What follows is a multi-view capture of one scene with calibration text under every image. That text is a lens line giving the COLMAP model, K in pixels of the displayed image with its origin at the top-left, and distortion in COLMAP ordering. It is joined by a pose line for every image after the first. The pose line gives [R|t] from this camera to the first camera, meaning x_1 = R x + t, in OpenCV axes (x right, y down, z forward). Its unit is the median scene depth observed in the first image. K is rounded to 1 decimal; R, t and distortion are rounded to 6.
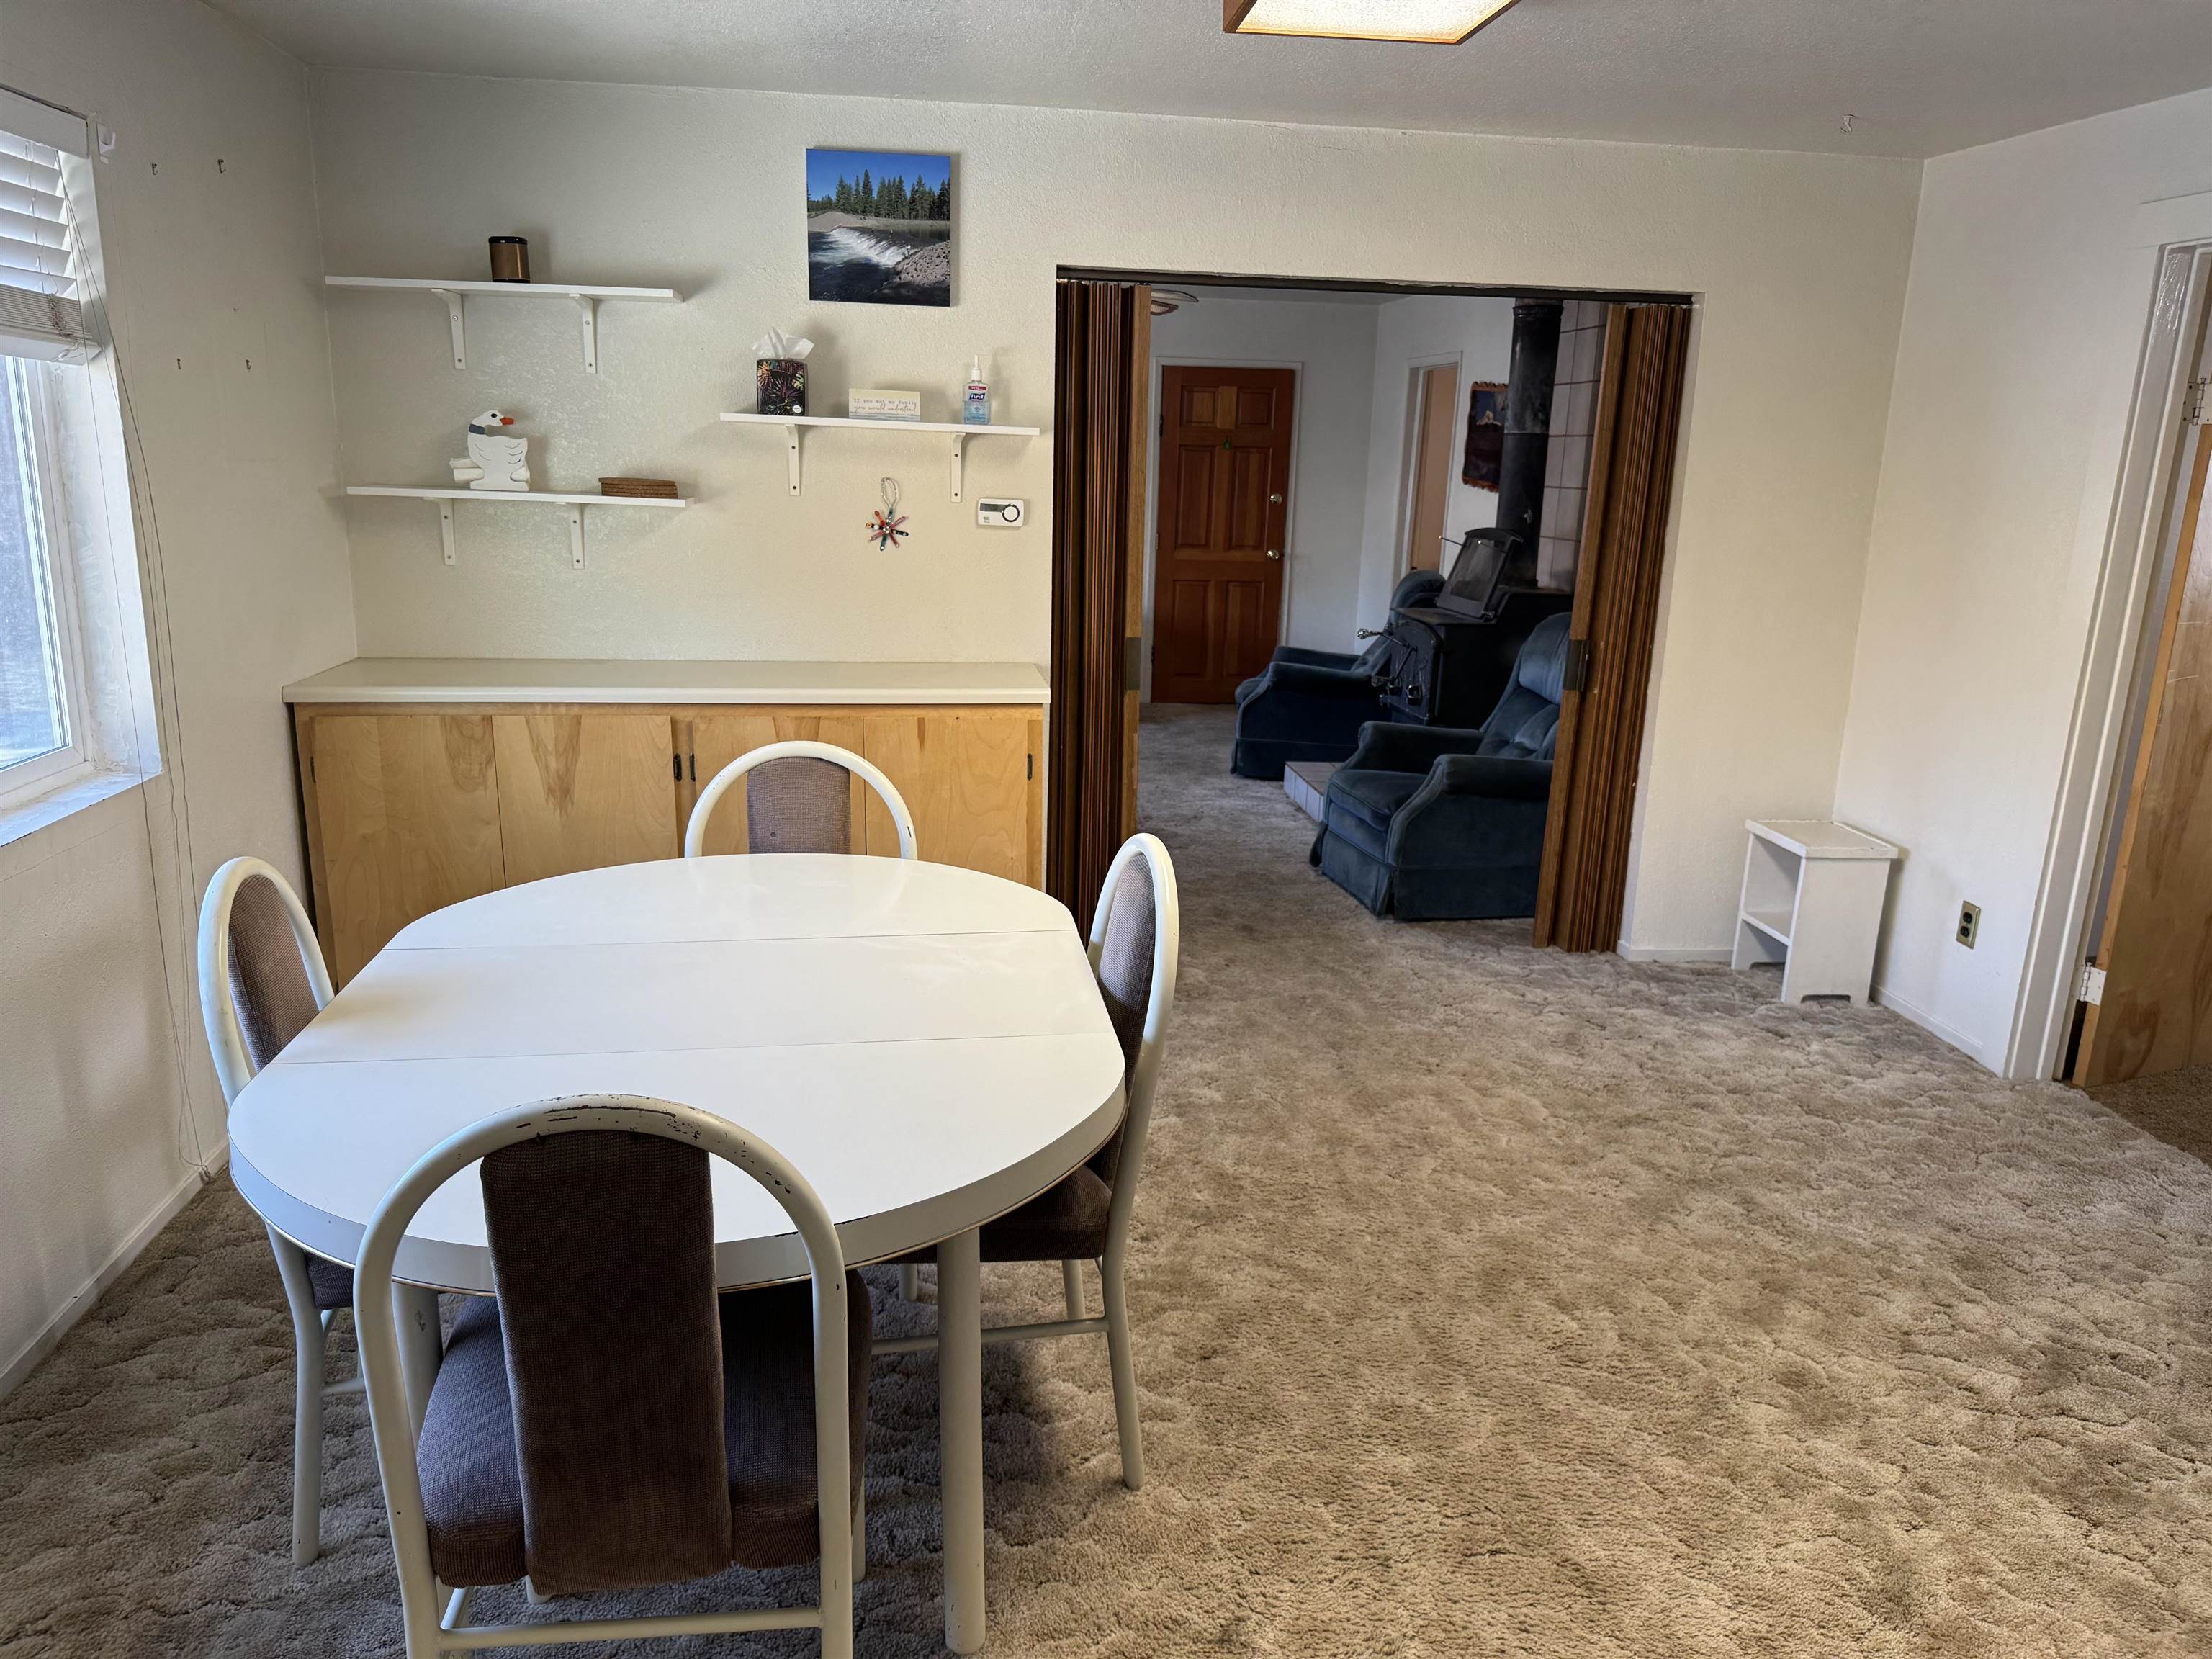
lens RADIAL K [[1540.6, 0, 1142.4], [0, 1540.6, 827.8], [0, 0, 1]] dist [0.127279, -0.268888]
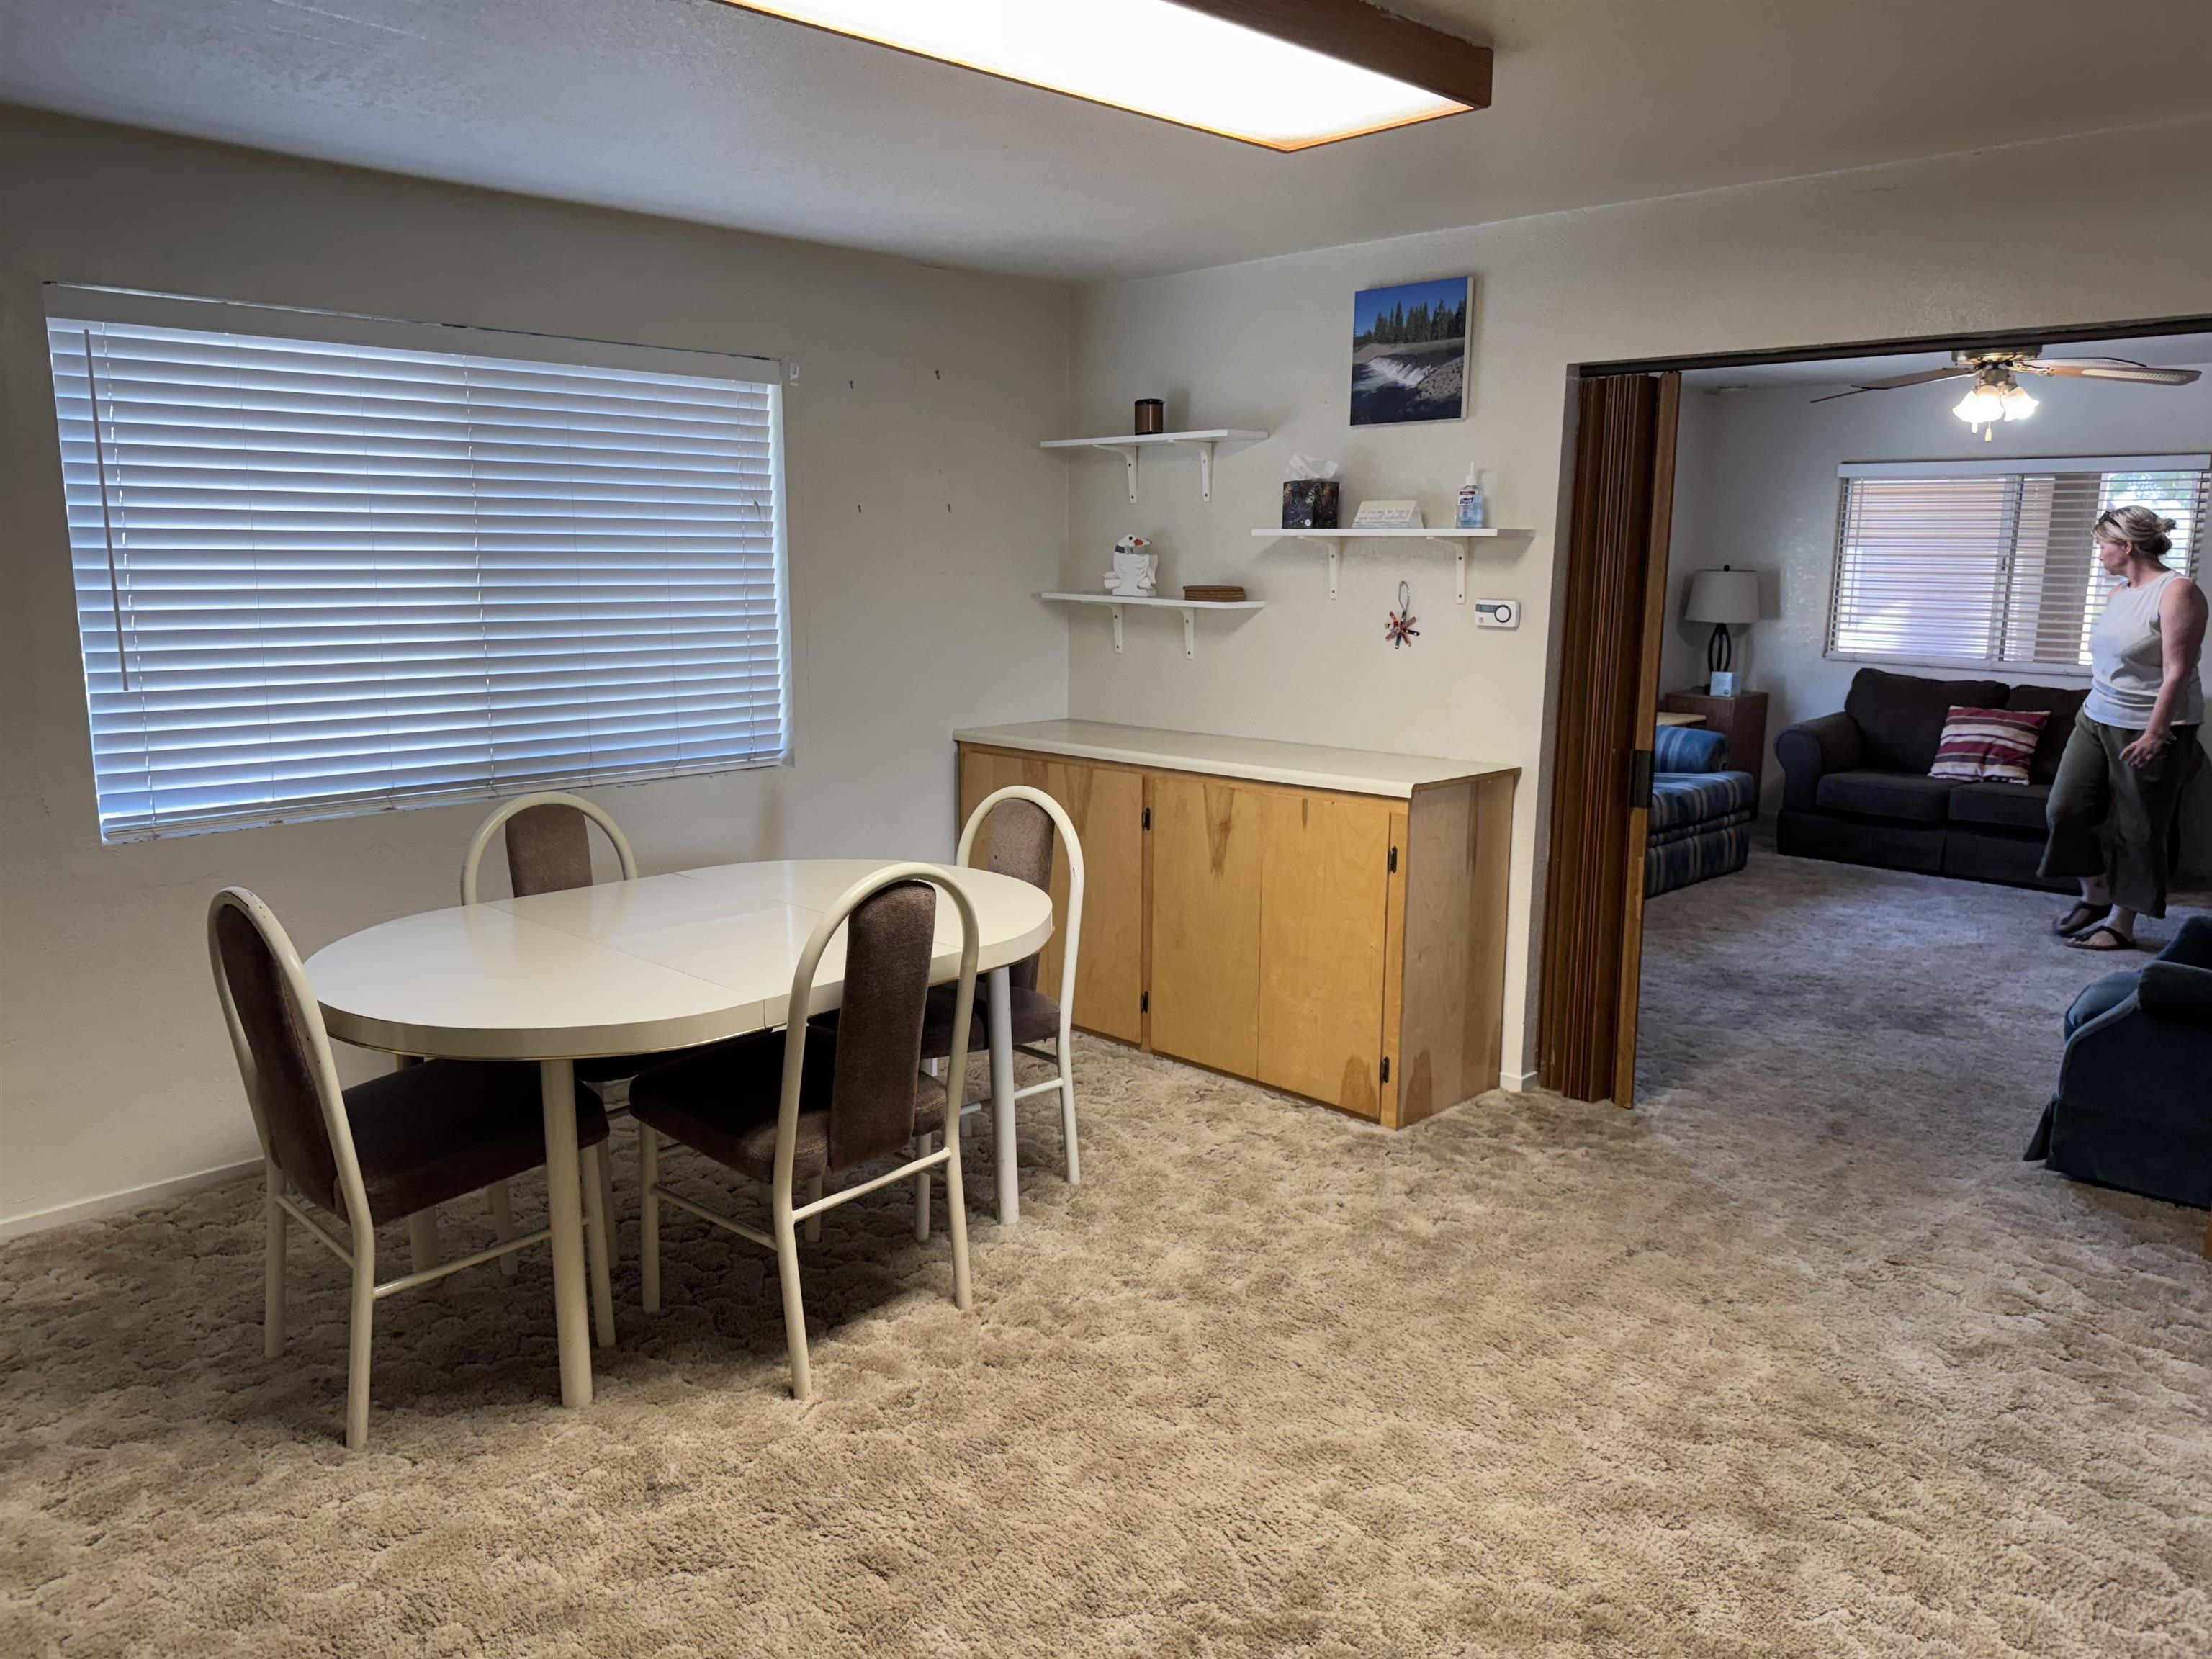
lens RADIAL K [[1571.4, 0, 1078.6], [0, 1571.4, 820.0], [0, 0, 1]] dist [-0.003368, -0.003445]
pose [[0.593235, 0.107425, -0.797829, 0.587136], [-0.176487, 0.984302, 0.001304, -0.029909], [0.785445, 0.140033, 0.602882, 0.216922]]
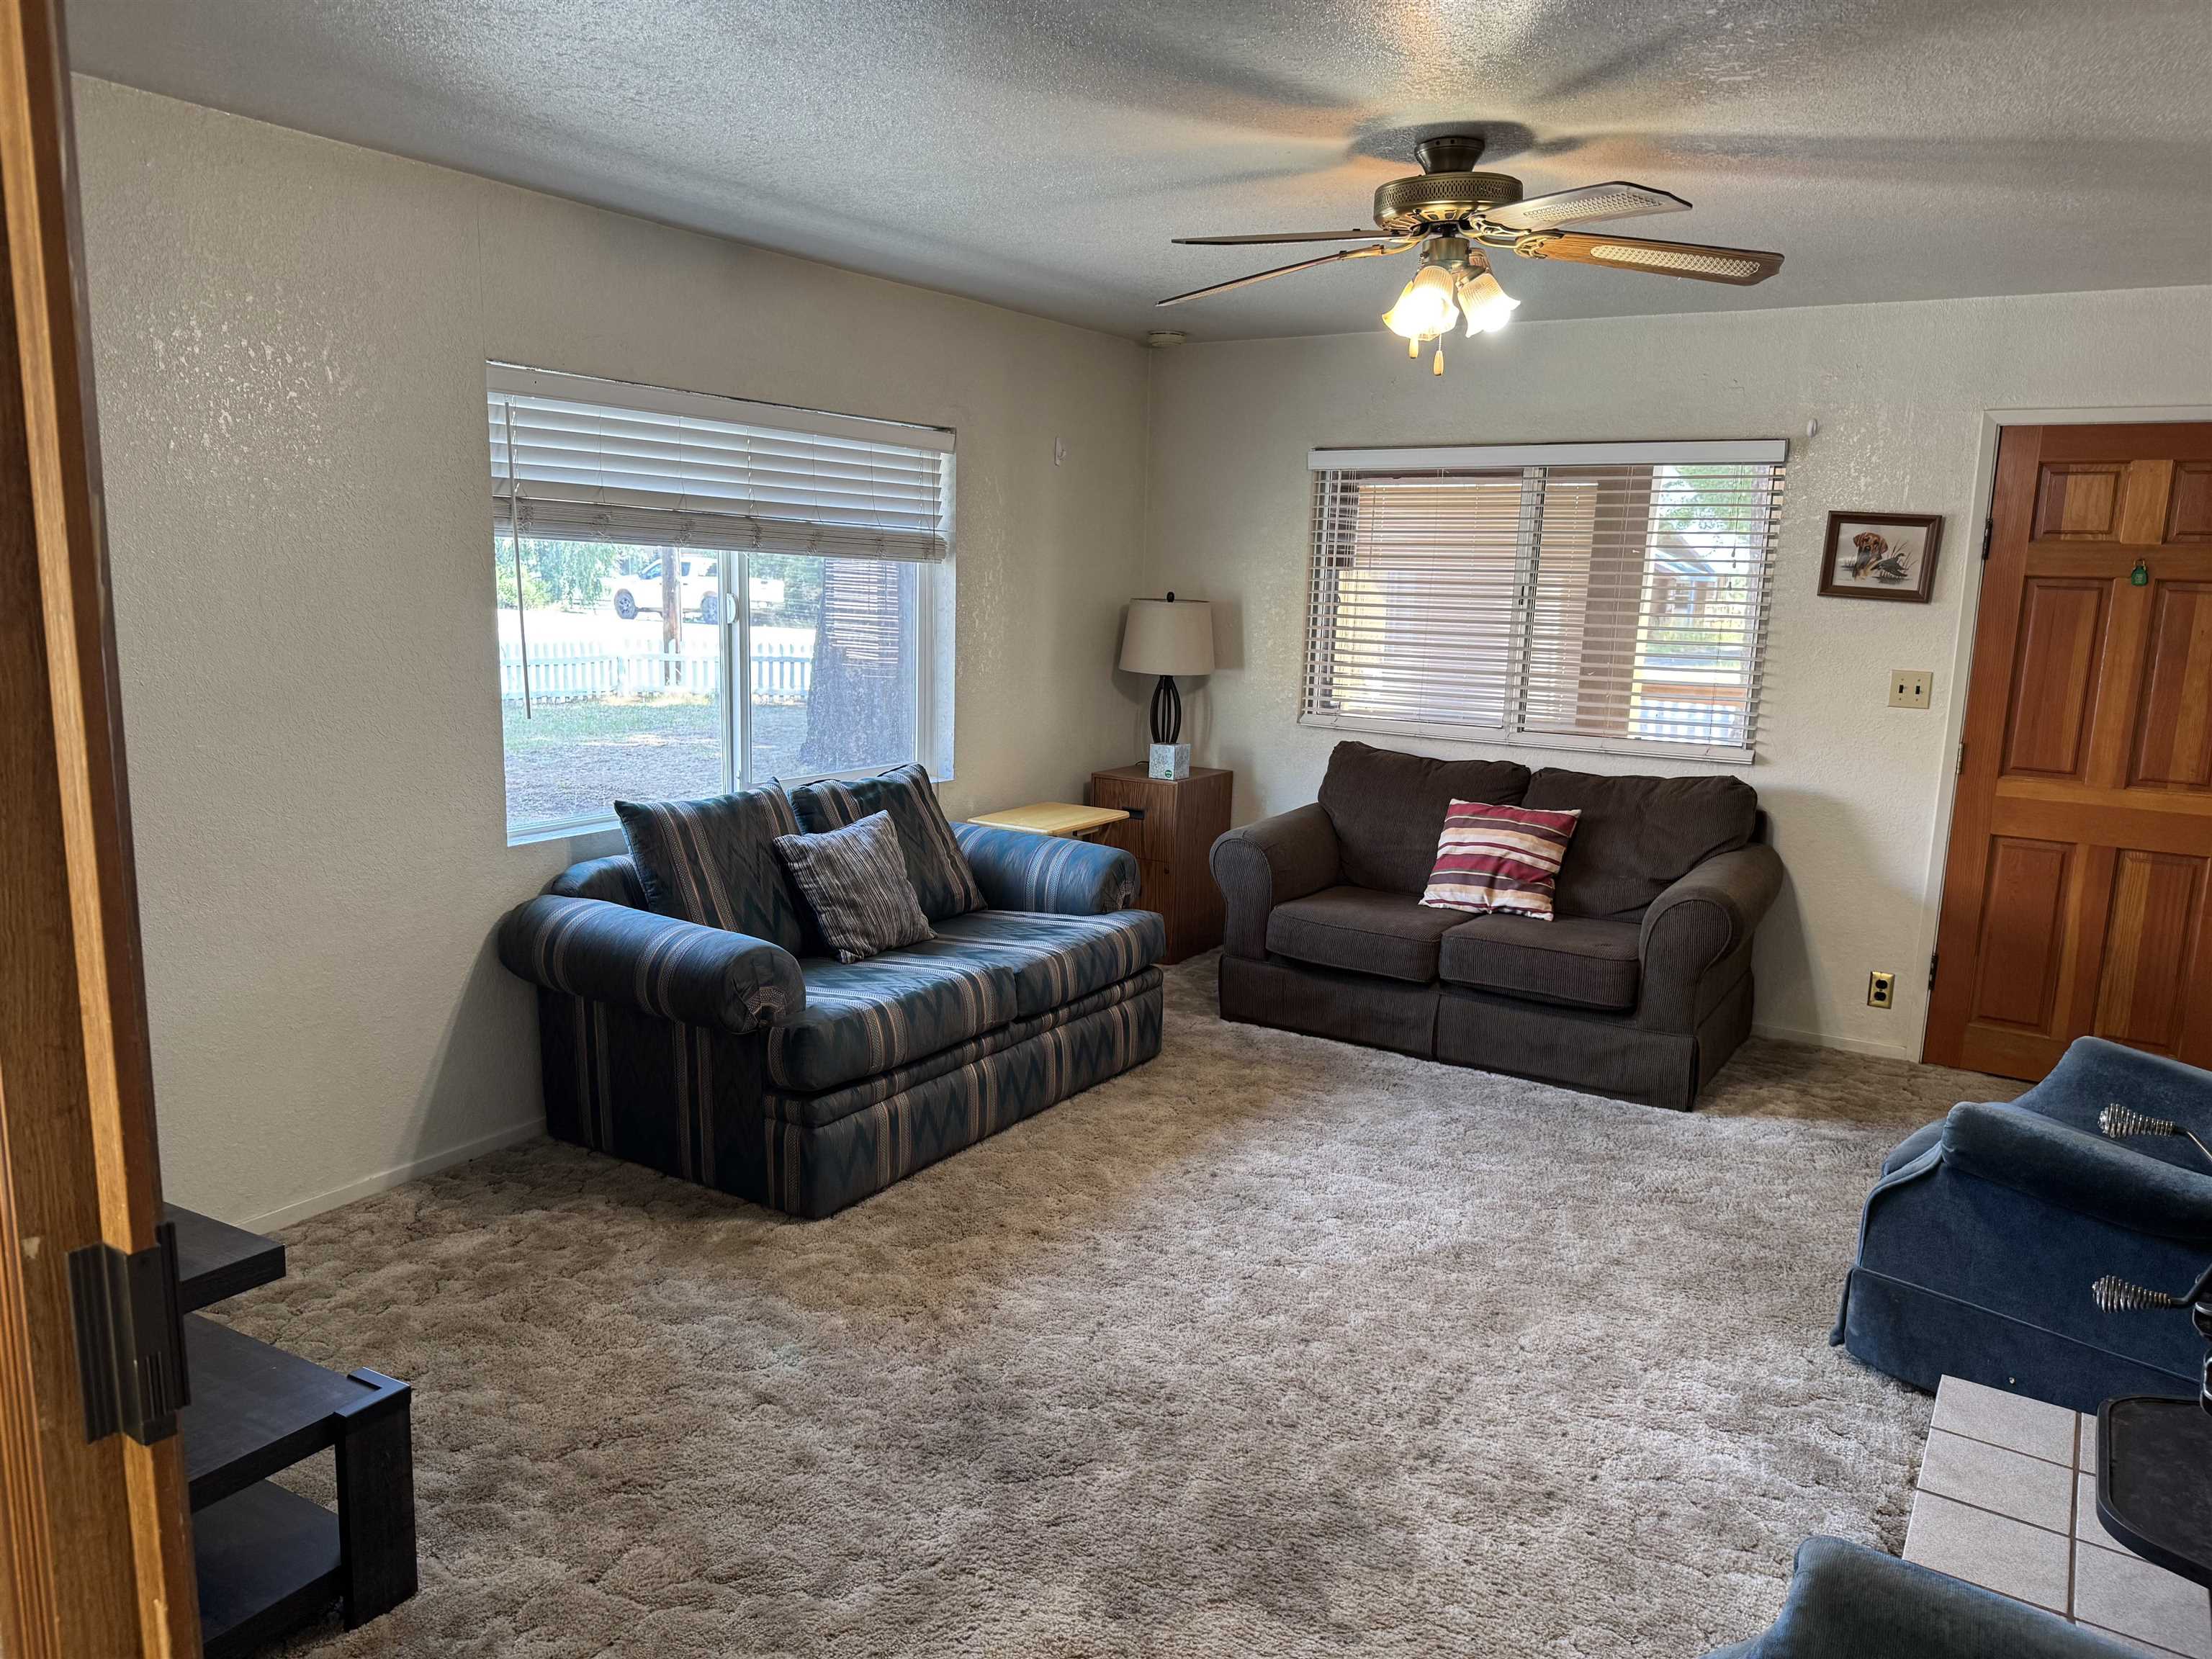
lens RADIAL K [[1541.1, 0, 1106.0], [0, 1541.1, 829.5], [0, 0, 1]] dist [0.147957, -0.265138]
pose [[0.760045, 0.092102, -0.643311, 0.302931], [-0.153005, 0.987440, -0.039399, -0.230263], [0.631602, 0.128375, 0.764591, 0.998367]]
